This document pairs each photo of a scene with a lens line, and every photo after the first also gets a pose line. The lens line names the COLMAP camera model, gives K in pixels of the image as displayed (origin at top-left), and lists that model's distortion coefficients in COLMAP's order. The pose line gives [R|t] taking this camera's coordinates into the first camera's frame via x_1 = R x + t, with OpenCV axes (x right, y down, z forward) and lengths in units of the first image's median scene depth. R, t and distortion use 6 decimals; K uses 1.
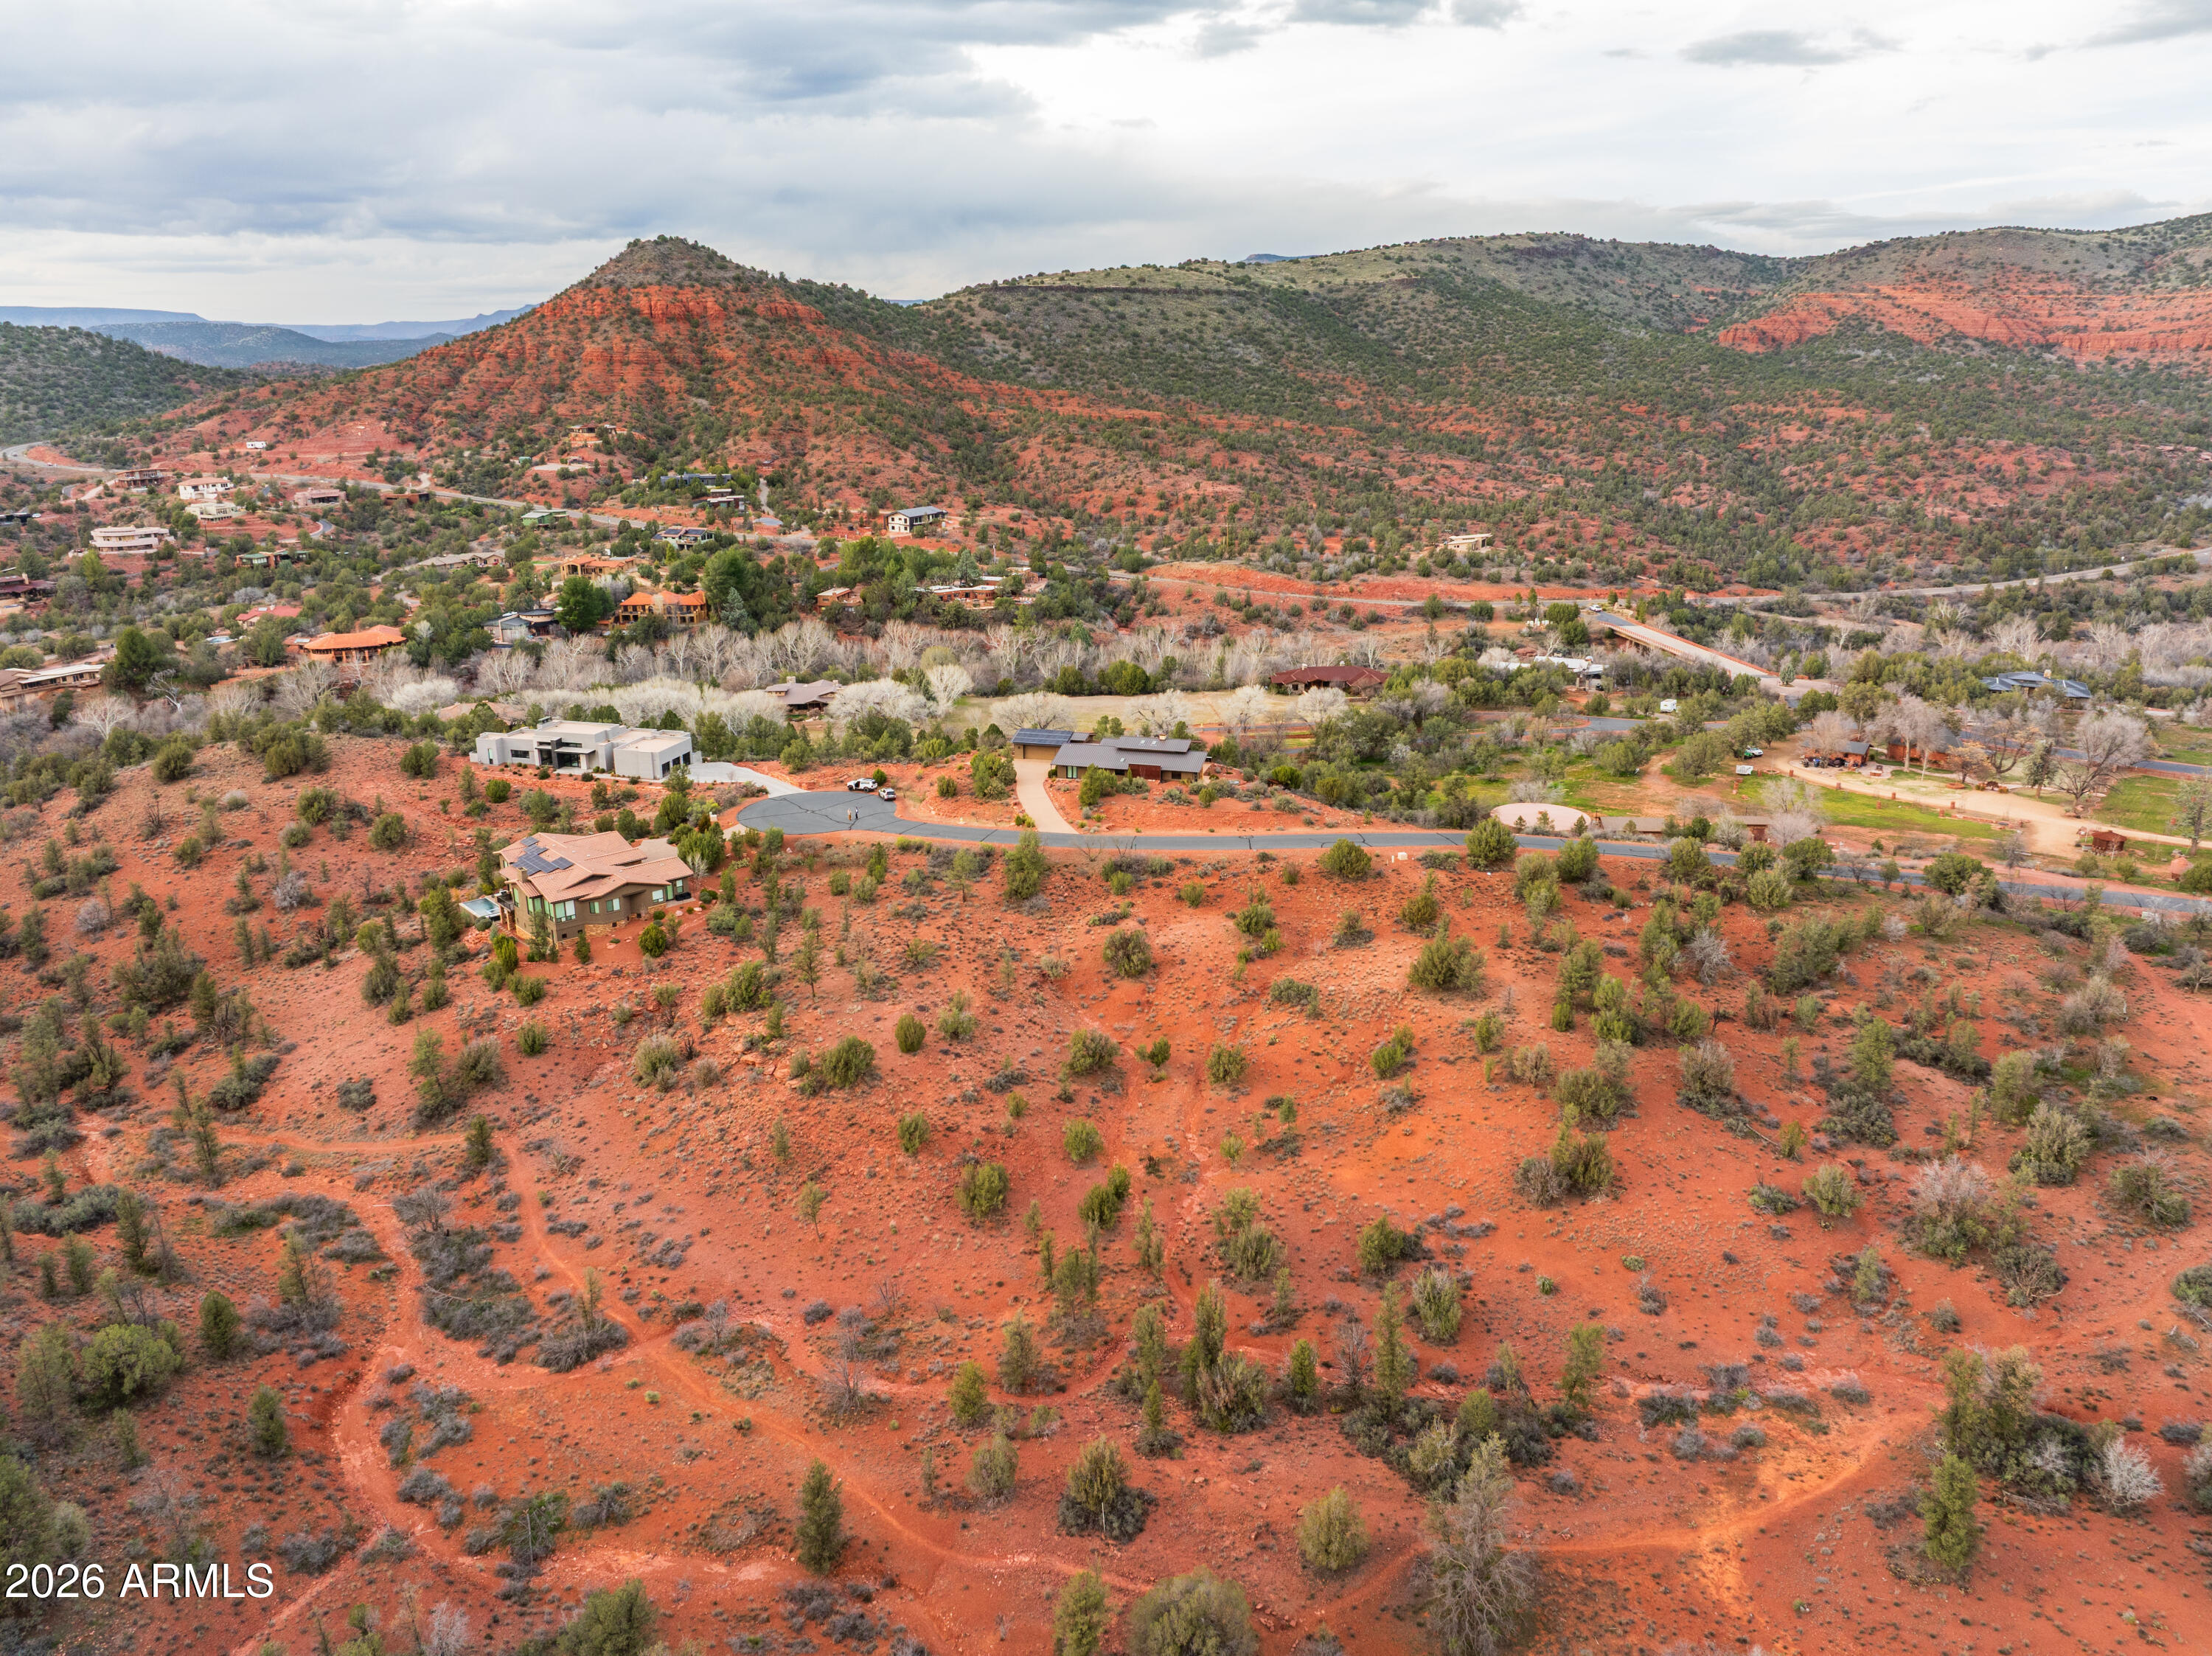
lens RADIAL K [[1561.4, 0, 1120.6], [0, 1561.4, 813.9], [0, 0, 1]] dist [-0.050144, 0.015862]
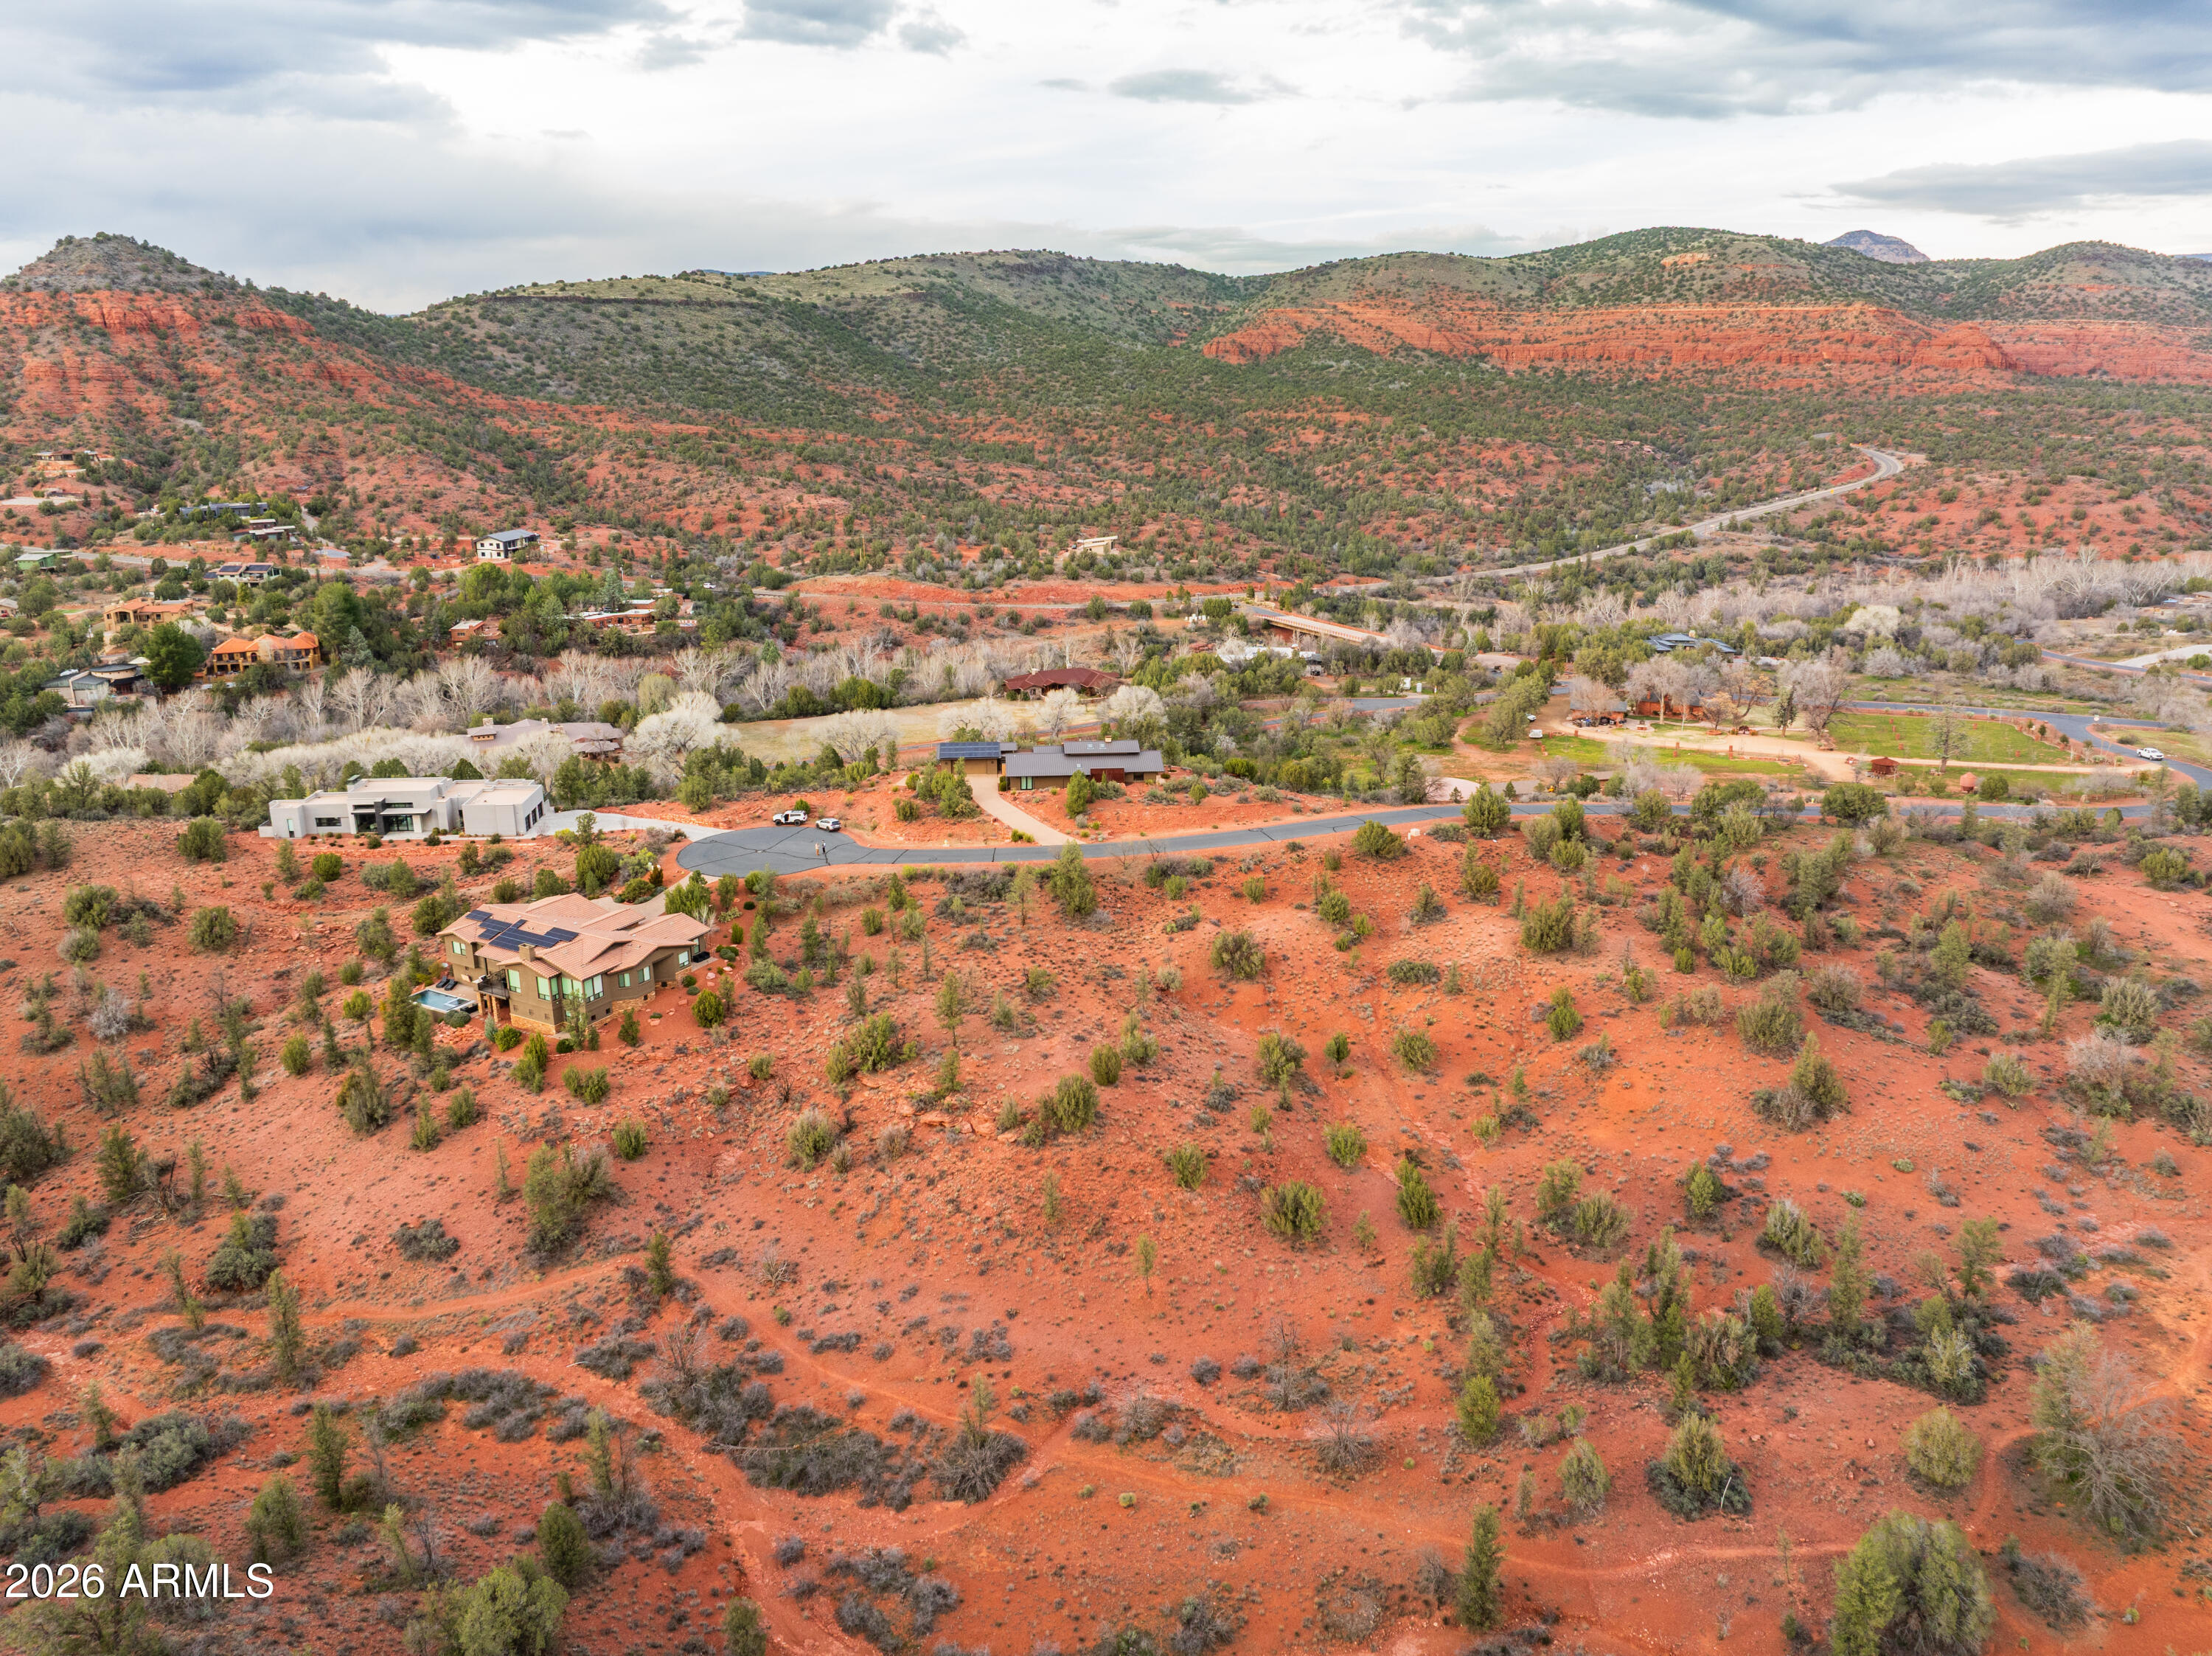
lens RADIAL K [[1561.4, 0, 1126.5], [0, 1561.4, 793.3], [0, 0, 1]] dist [-0.050144, 0.015862]
pose [[0.941275, -0.087305, 0.326160, -0.122649], [0.094673, 0.995485, -0.006753, -0.003631], [-0.324097, 0.037235, 0.945291, 0.034230]]
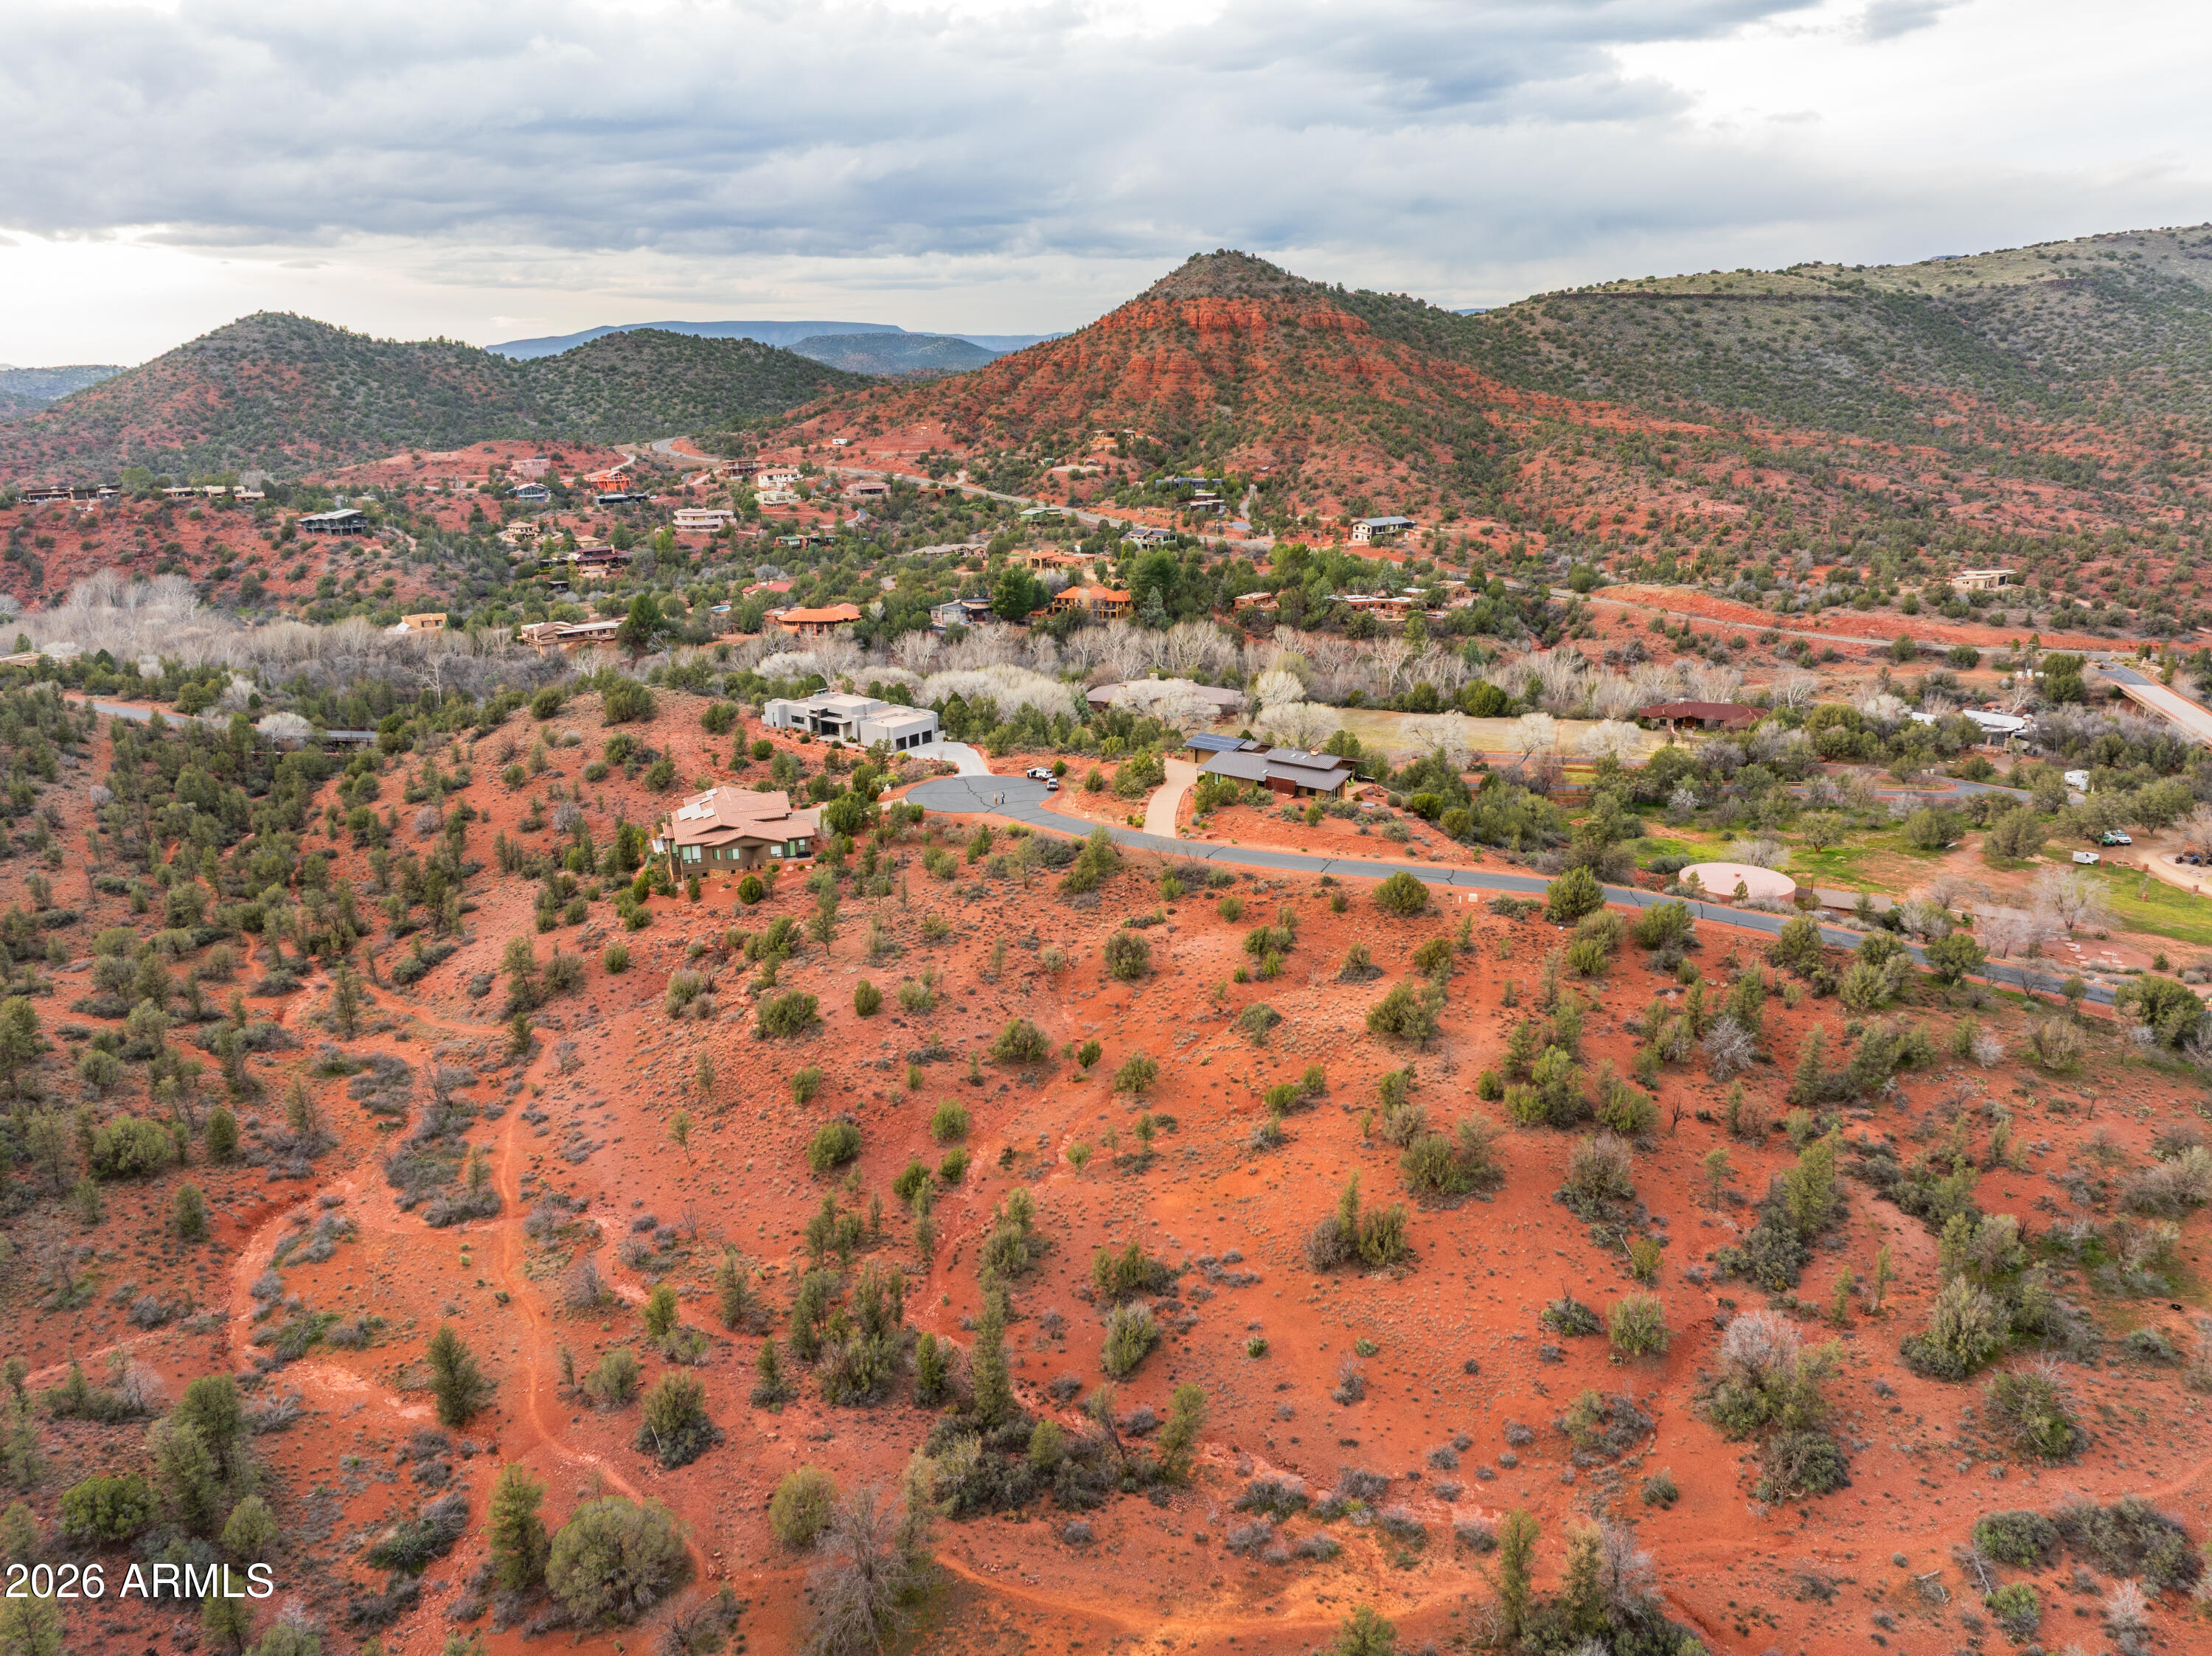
lens RADIAL K [[1561.4, 0, 1111.5], [0, 1561.4, 815.7], [0, 0, 1]] dist [-0.050144, 0.015862]
pose [[0.923226, 0.101230, -0.370683, 0.119530], [-0.103077, 0.994562, 0.014880, -0.004803], [0.370173, 0.024471, 0.928640, 0.020902]]
